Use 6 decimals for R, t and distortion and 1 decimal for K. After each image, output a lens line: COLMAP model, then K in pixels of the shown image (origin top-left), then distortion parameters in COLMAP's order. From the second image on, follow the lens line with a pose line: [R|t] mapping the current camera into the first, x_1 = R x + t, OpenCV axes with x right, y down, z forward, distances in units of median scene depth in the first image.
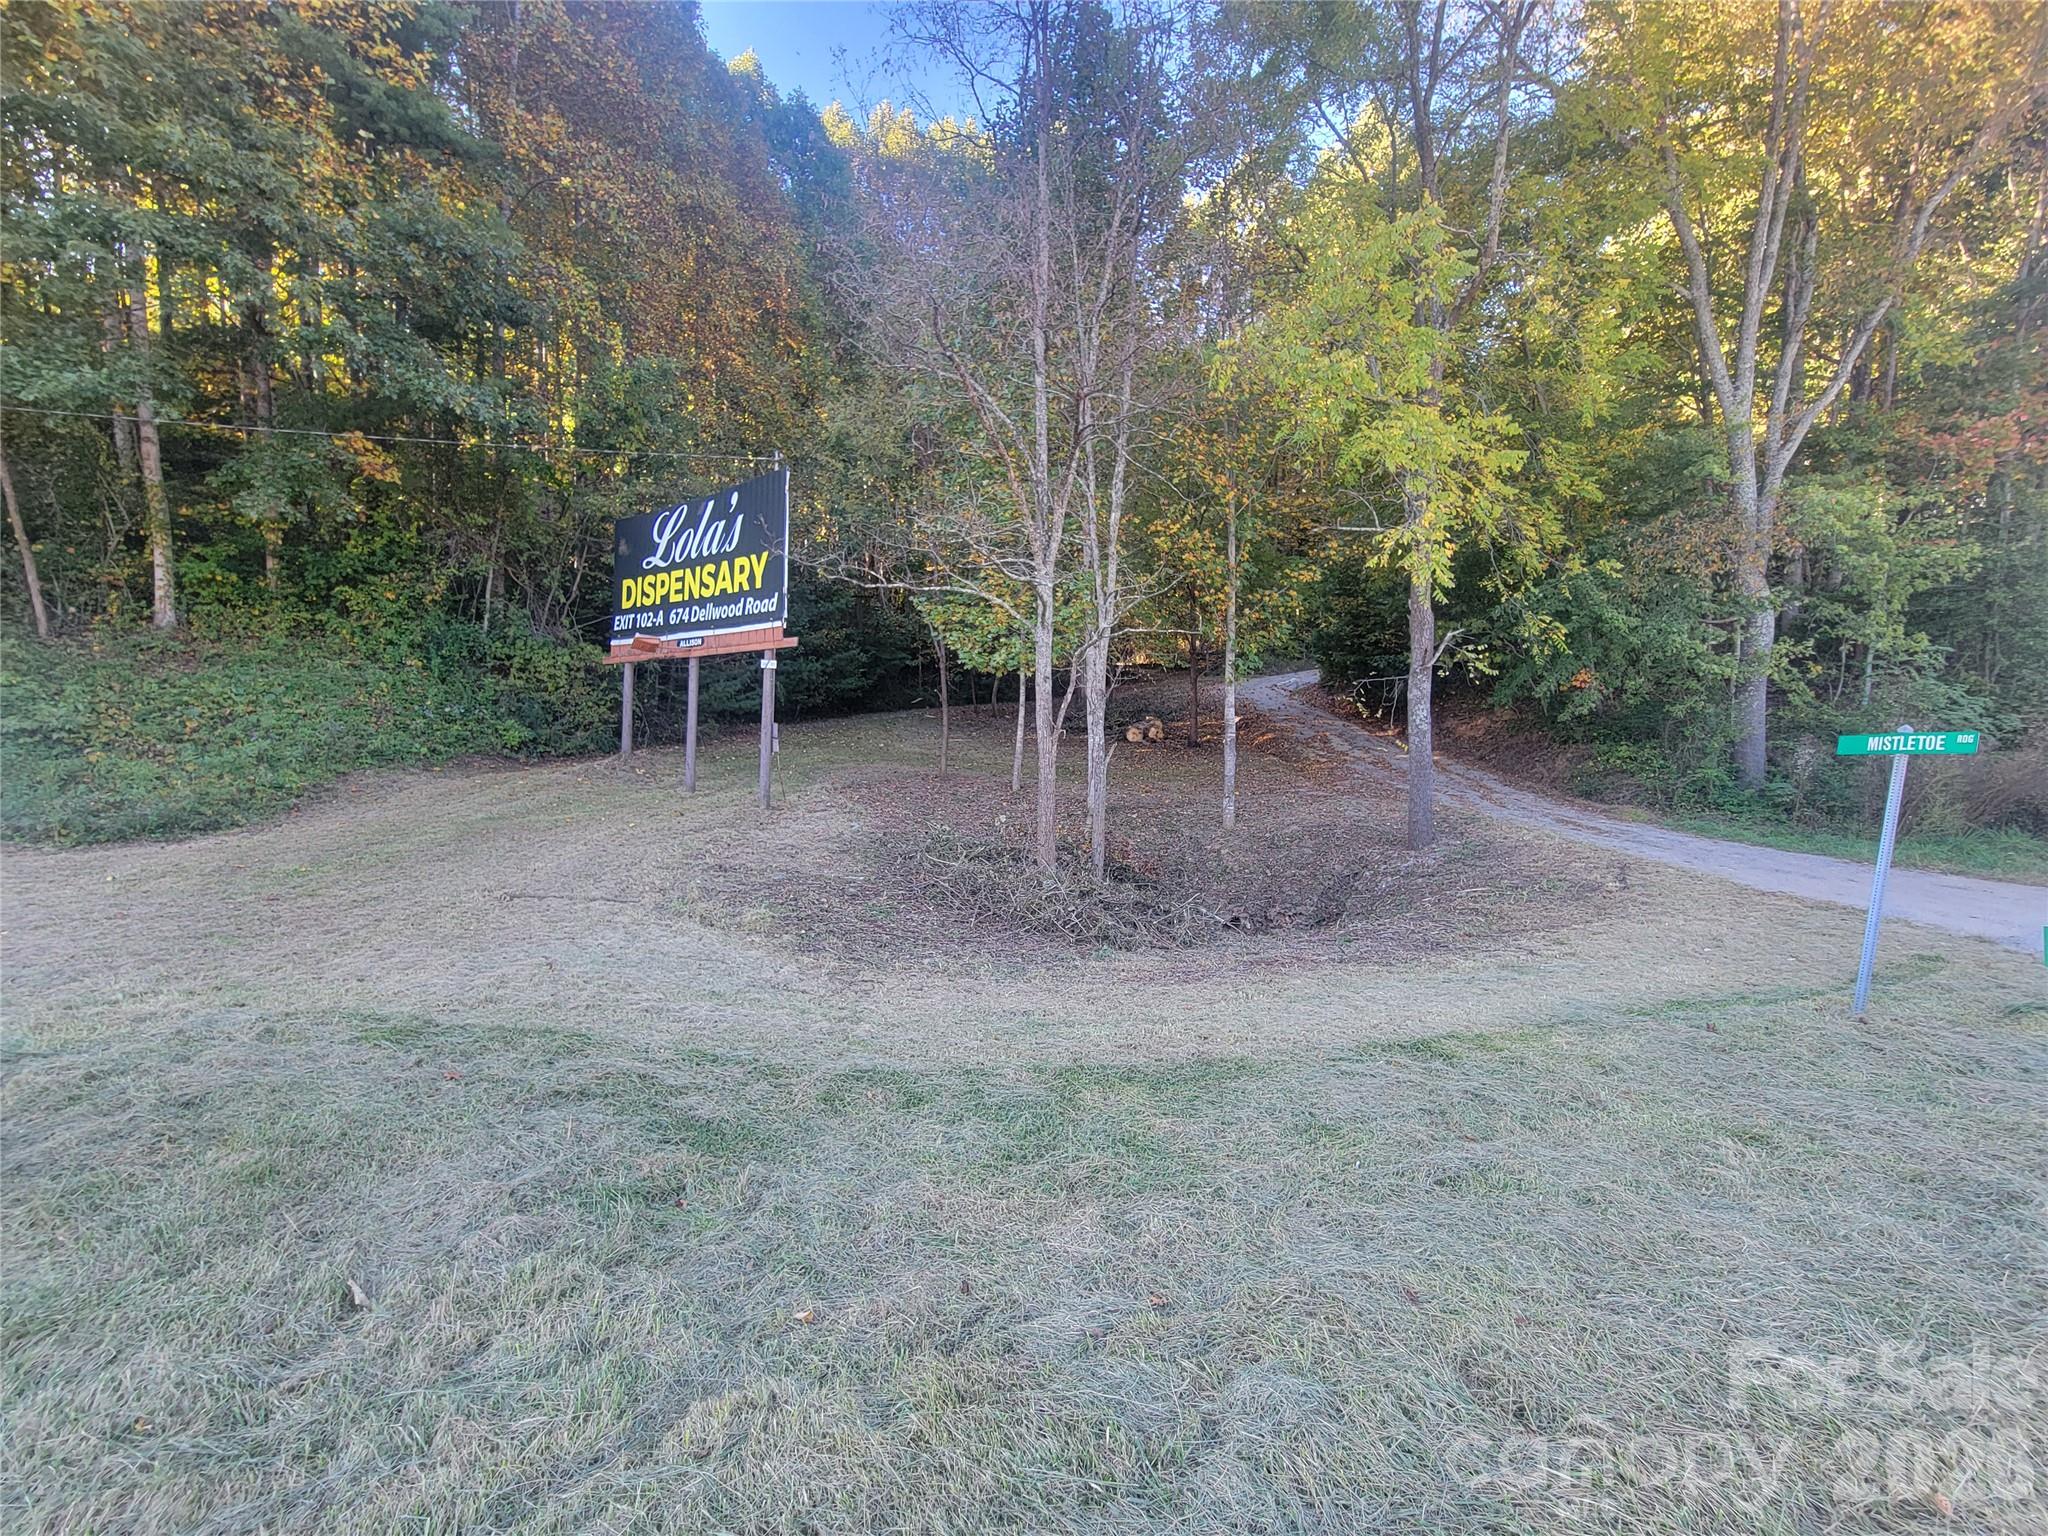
lens RADIAL K [[836.9, 0, 1029.7], [0, 836.9, 762.1], [0, 0, 1]] dist [0.000479, -0.001097]
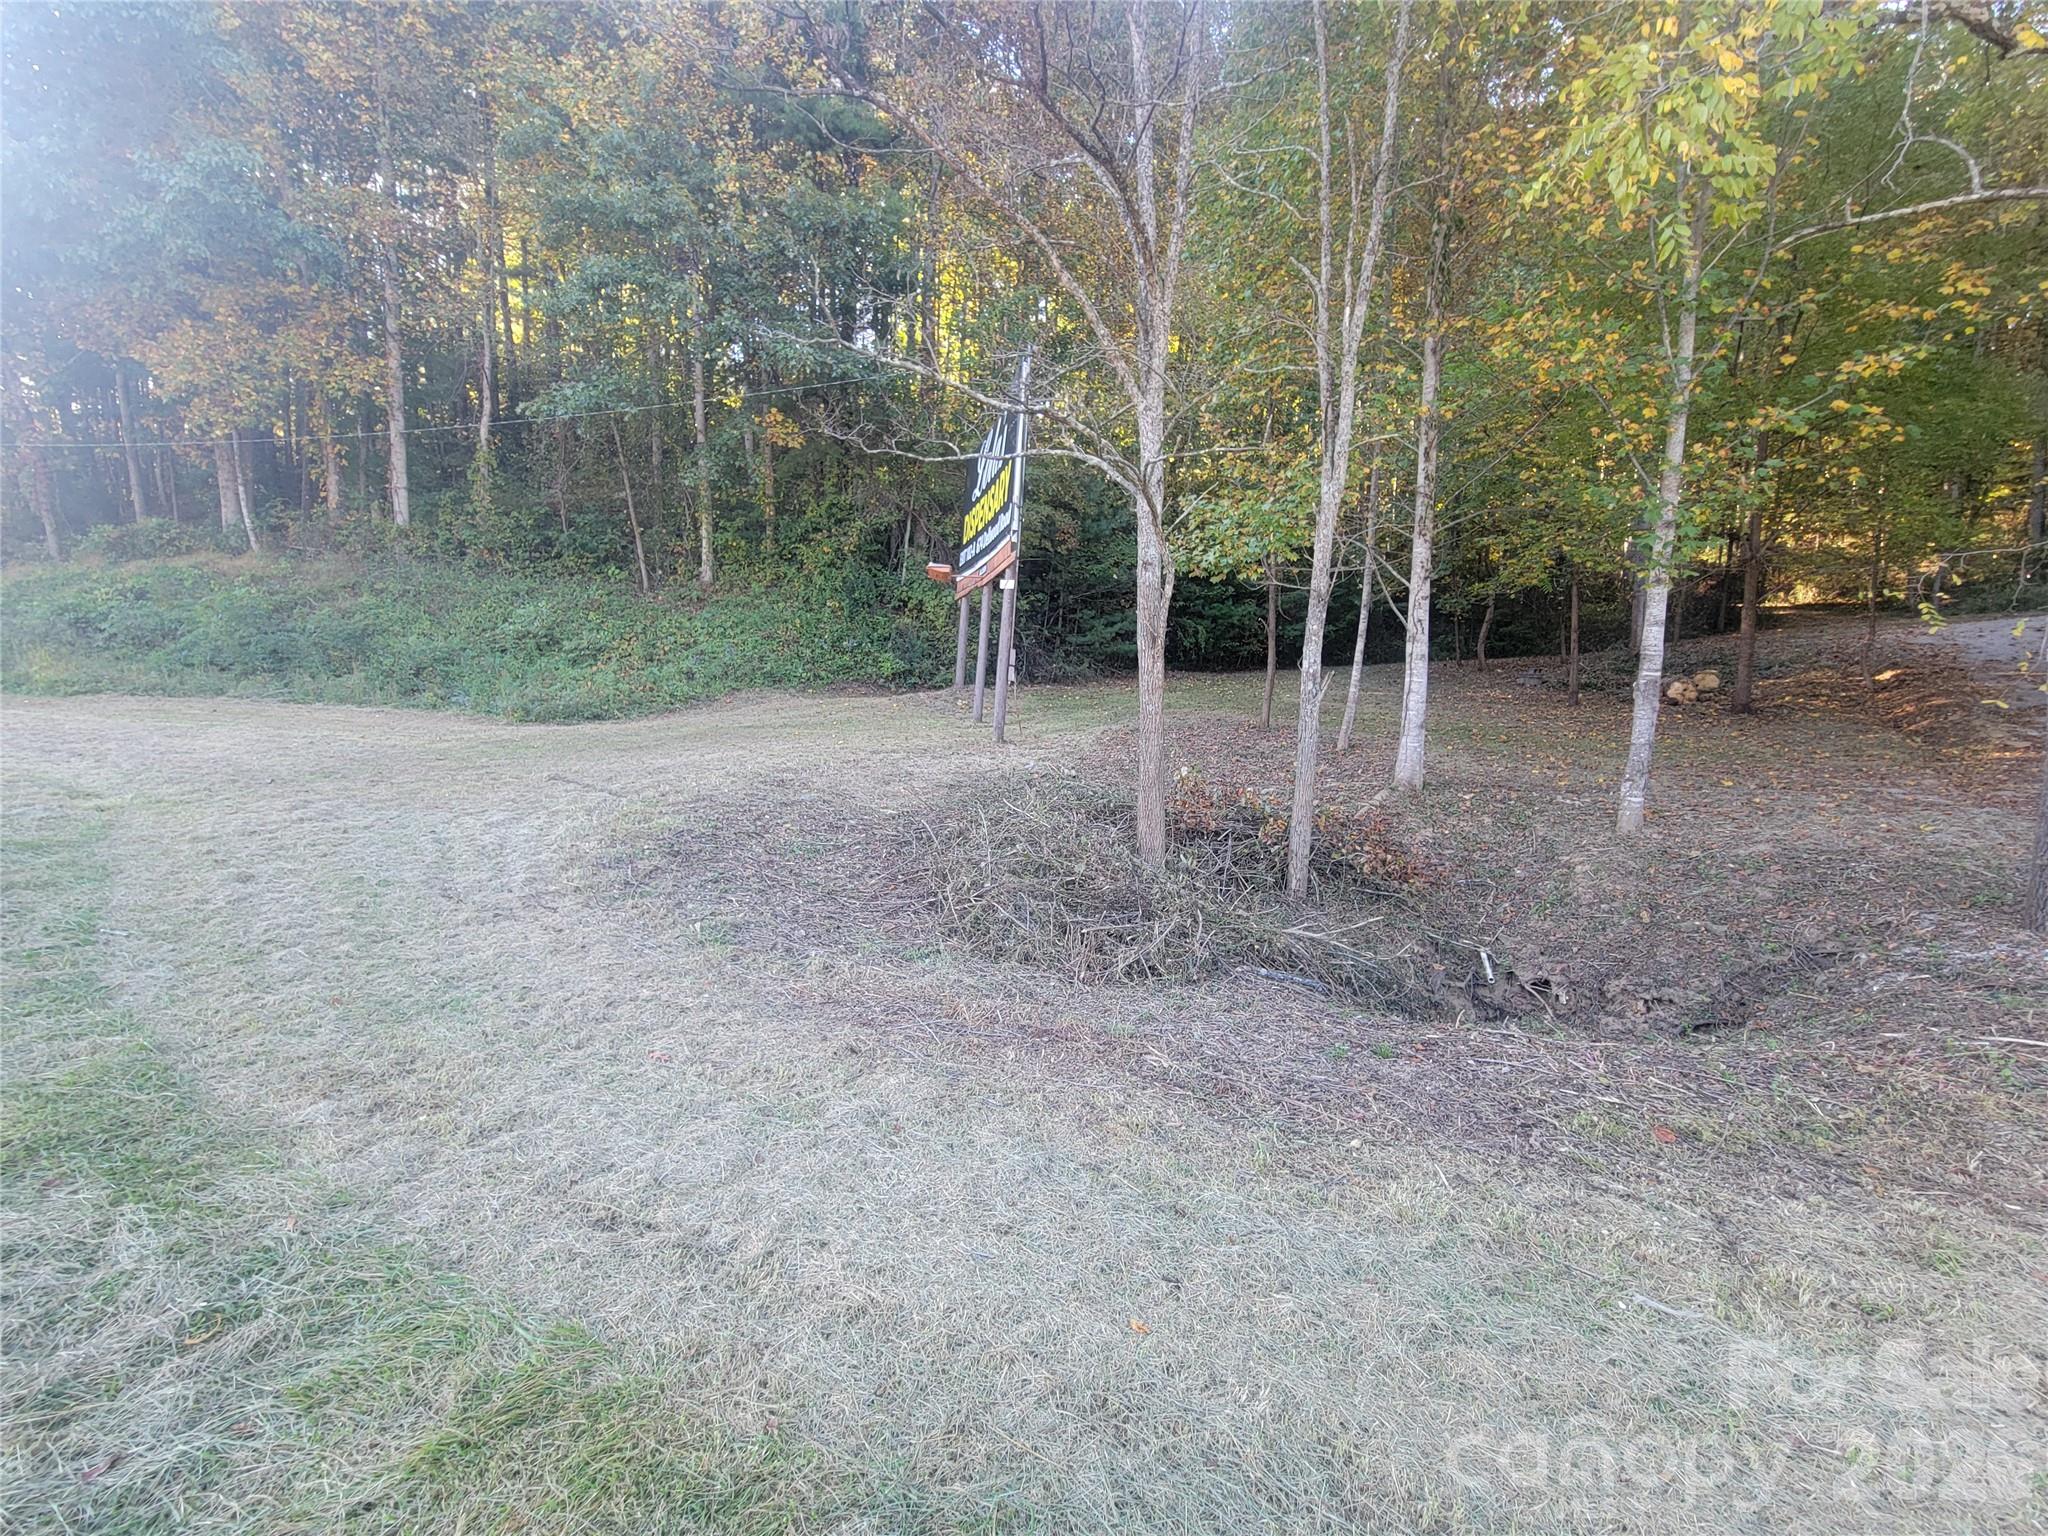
lens RADIAL K [[836.9, 0, 1029.6], [0, 836.9, 764.5], [0, 0, 1]] dist [0.000479, -0.001097]
pose [[0.772307, 0.085460, -0.629475, 0.288688], [-0.058934, 0.996275, 0.062952, 0.019637], [0.632510, -0.011521, 0.774466, 0.291966]]
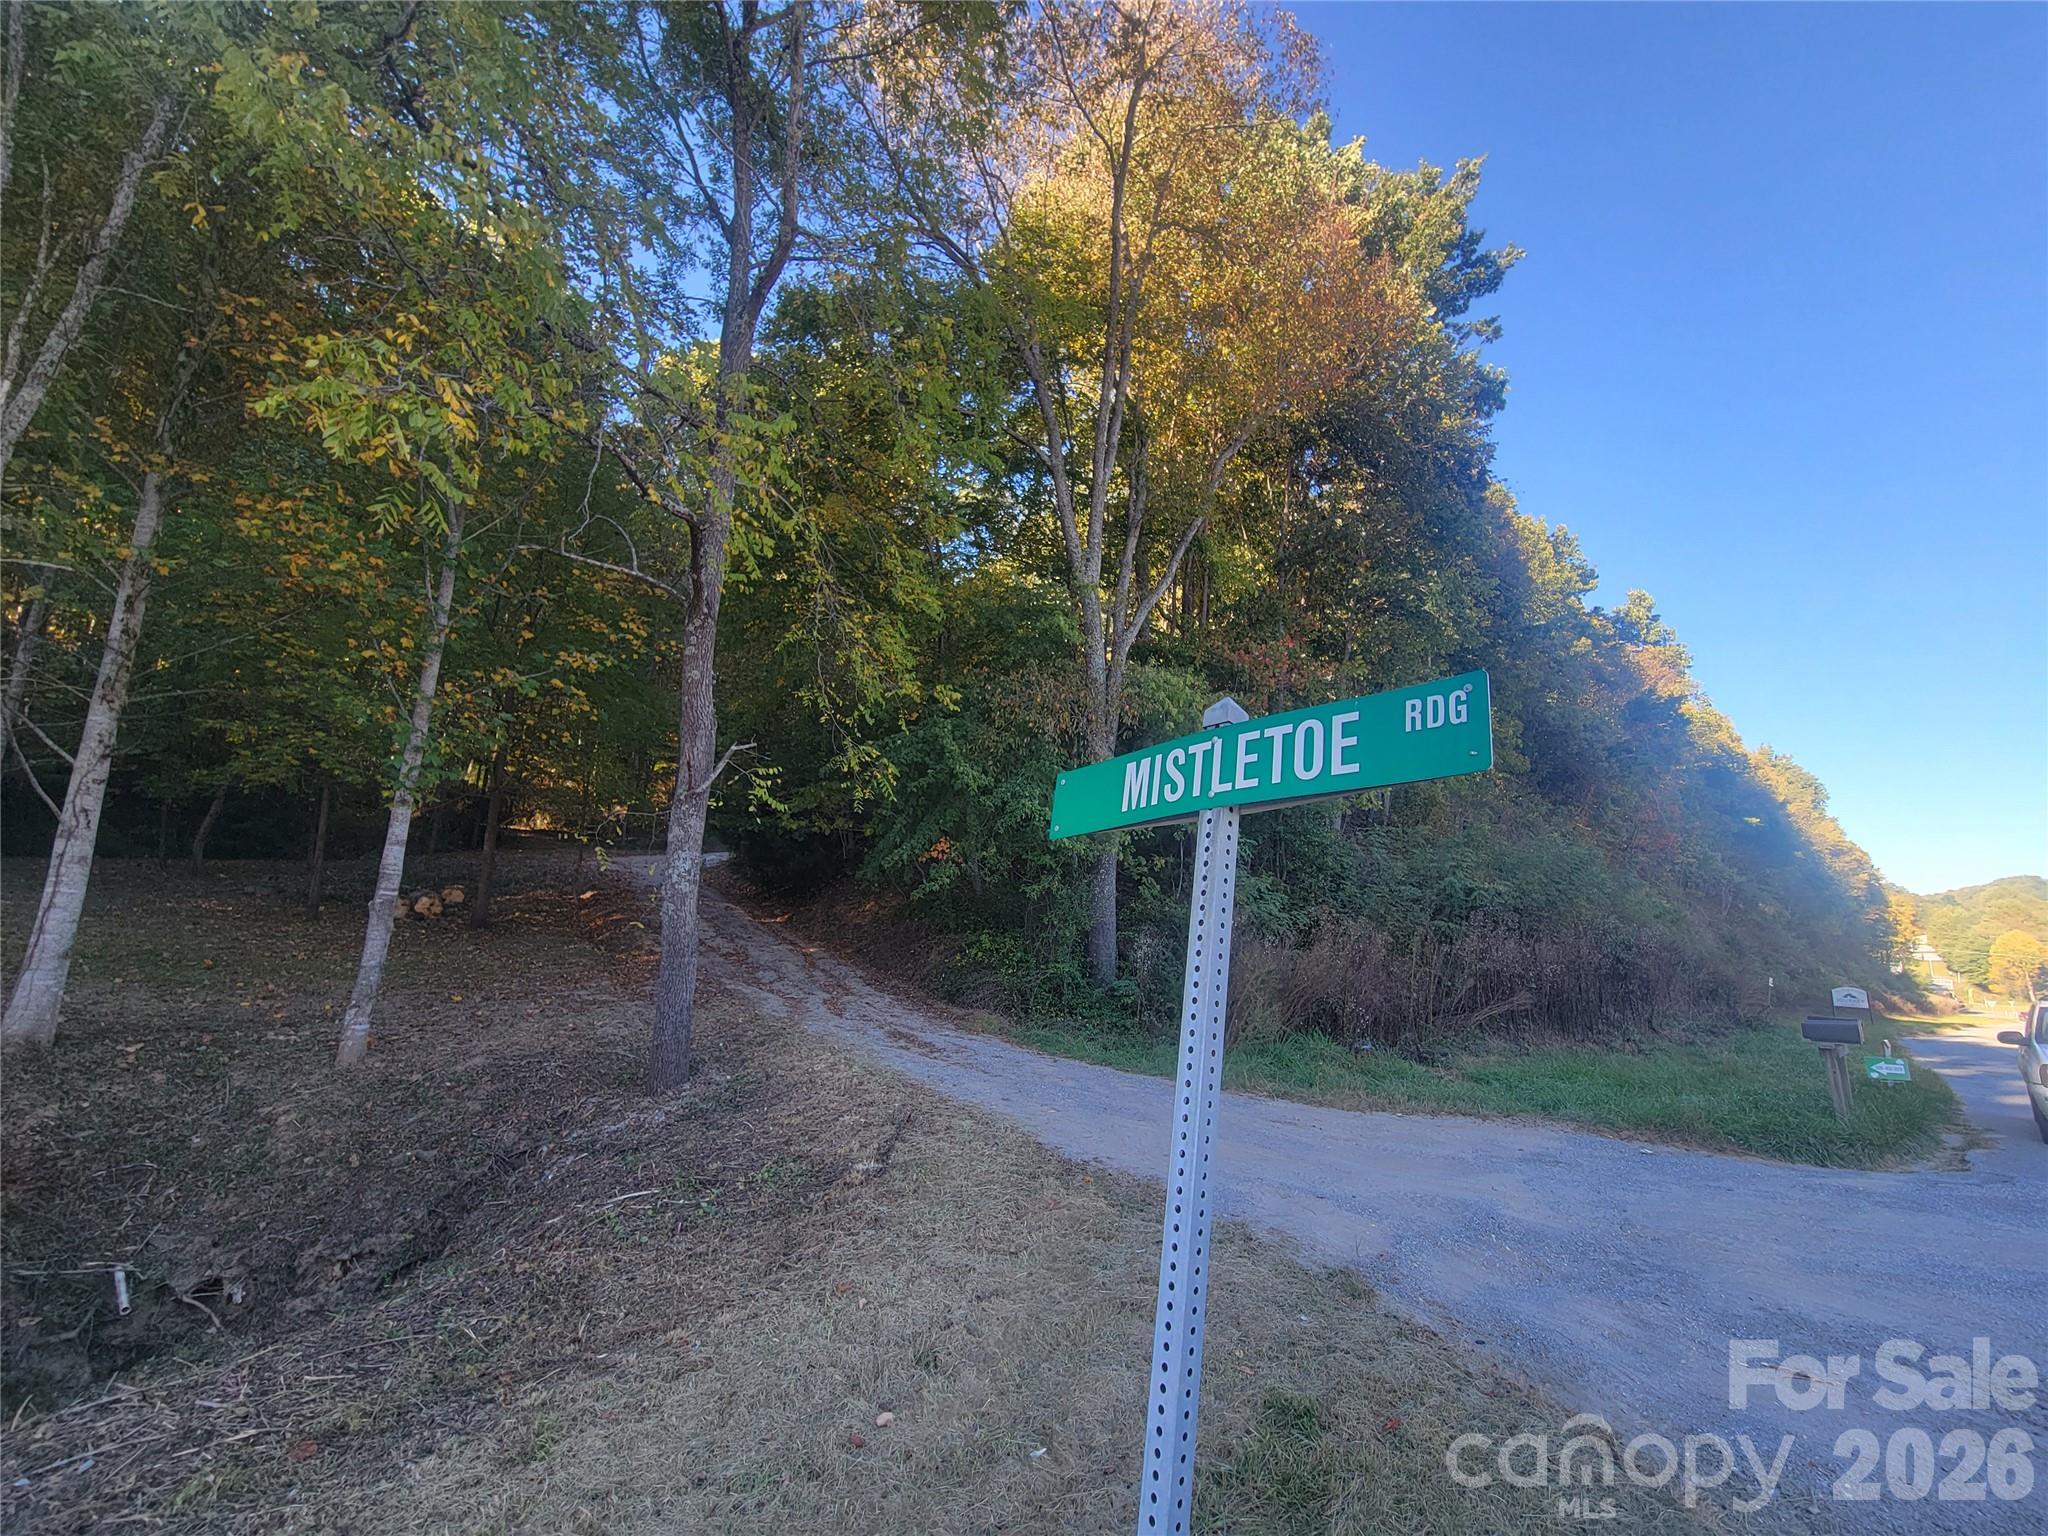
lens RADIAL K [[836.9, 0, 1028.9], [0, 836.9, 761.7], [0, 0, 1]] dist [0.000479, -0.001097]
pose [[0.836322, 0.140567, 0.529912, 0.302058], [-0.012827, 0.971324, -0.237414, 0.010896], [-0.548089, 0.191757, 0.814142, 0.289221]]
